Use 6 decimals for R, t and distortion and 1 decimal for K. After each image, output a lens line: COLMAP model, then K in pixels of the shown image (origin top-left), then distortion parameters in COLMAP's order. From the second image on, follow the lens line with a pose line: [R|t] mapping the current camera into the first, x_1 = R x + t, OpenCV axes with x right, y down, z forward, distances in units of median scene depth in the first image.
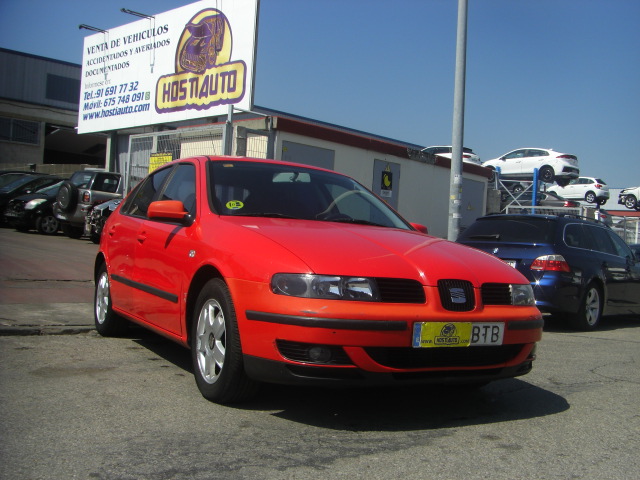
lens RADIAL K [[729.5, 0, 357.2], [0, 729.5, 266.5], [0, 0, 1]] dist [-0.201432, 0.149387]
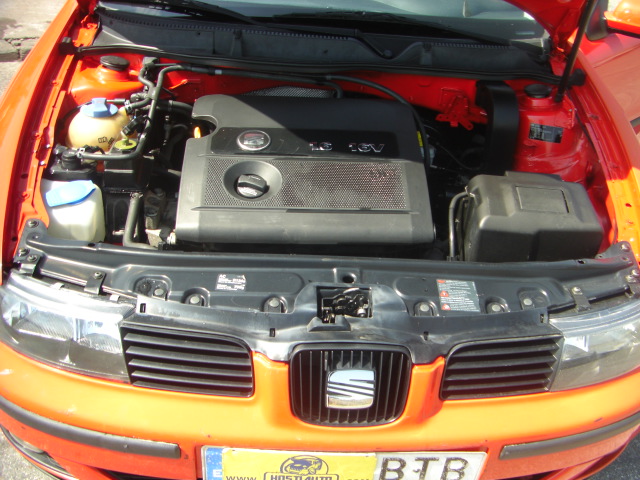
lens RADIAL K [[729.5, 0, 357.2], [0, 729.5, 266.5], [0, 0, 1]] dist [-0.201432, 0.149387]
pose [[0.888958, 0.285204, -0.358345, 0.258852], [-0.053569, 0.841814, 0.537103, -0.219542], [0.454844, -0.458266, 0.763615, 0.735892]]
